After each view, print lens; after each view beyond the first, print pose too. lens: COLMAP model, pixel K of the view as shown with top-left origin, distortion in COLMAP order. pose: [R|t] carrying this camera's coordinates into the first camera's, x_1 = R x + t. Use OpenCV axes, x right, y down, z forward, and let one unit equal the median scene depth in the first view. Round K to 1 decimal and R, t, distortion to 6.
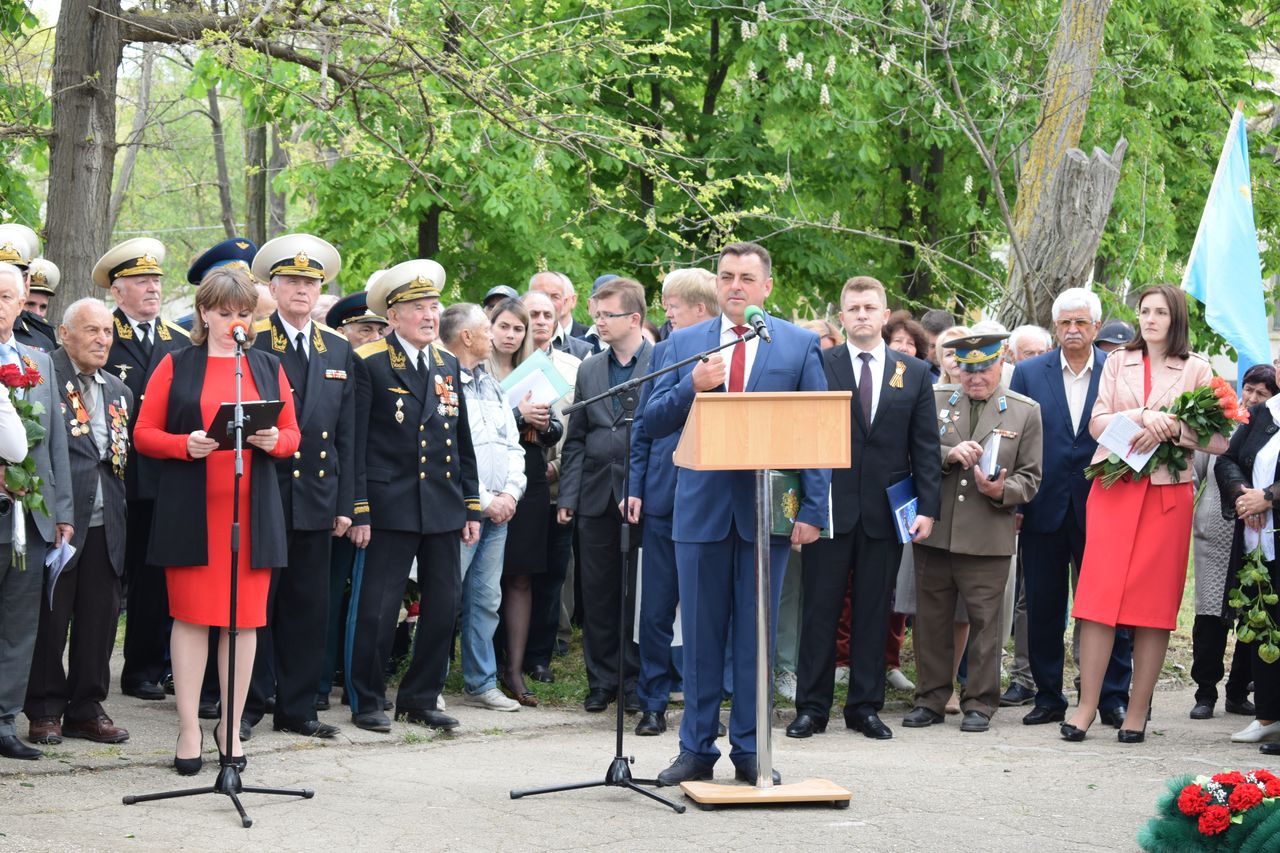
lens RADIAL K [[2924.9, 0, 640.0], [0, 2924.9, 426.5], [0, 0, 1]] dist [-0.046349, 0.037835]
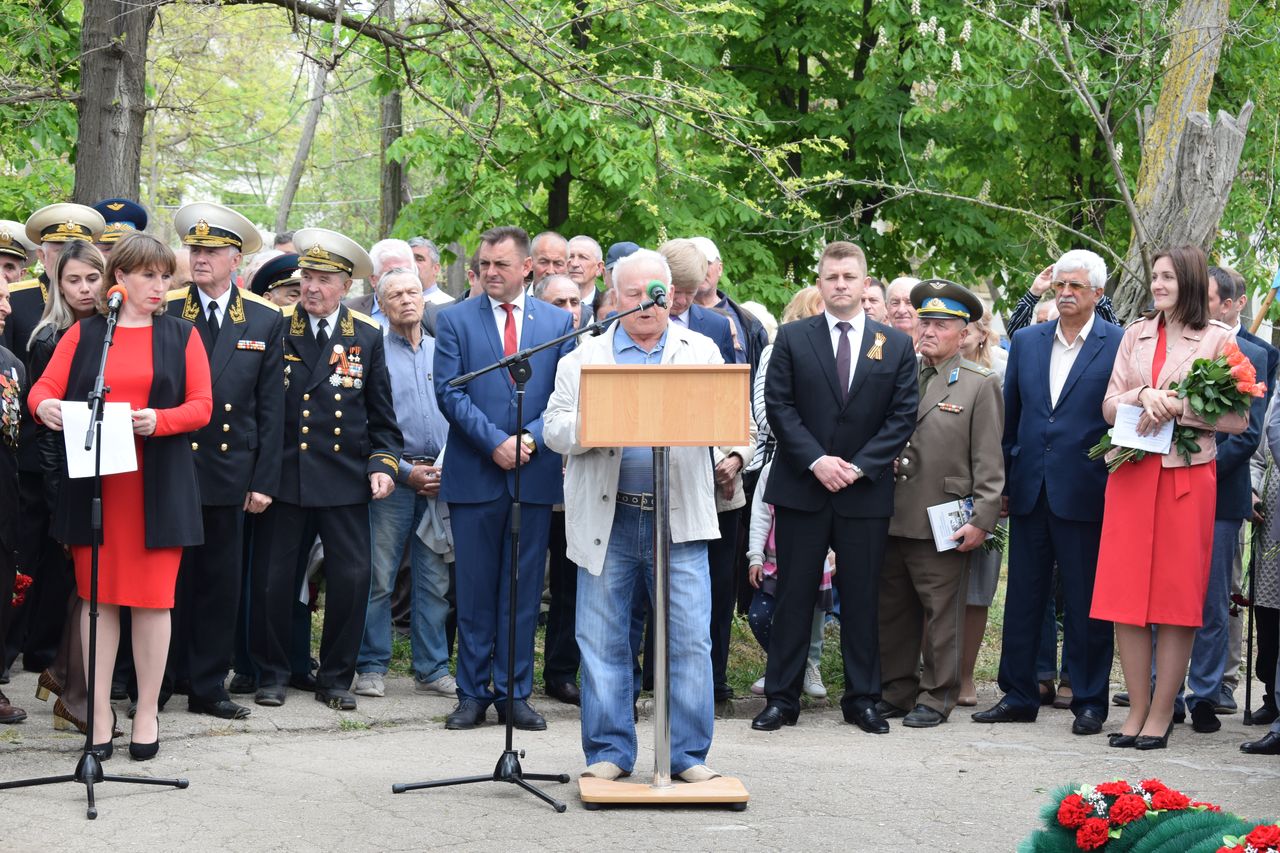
lens RADIAL K [[2924.9, 0, 640.0], [0, 2924.9, 426.5], [0, 0, 1]] dist [-0.046349, 0.037835]
pose [[0.995478, 0.006501, -0.094765, 0.100994], [-0.005681, 0.999944, 0.008921, 0.000129], [0.094817, -0.008342, 0.995460, 0.056277]]
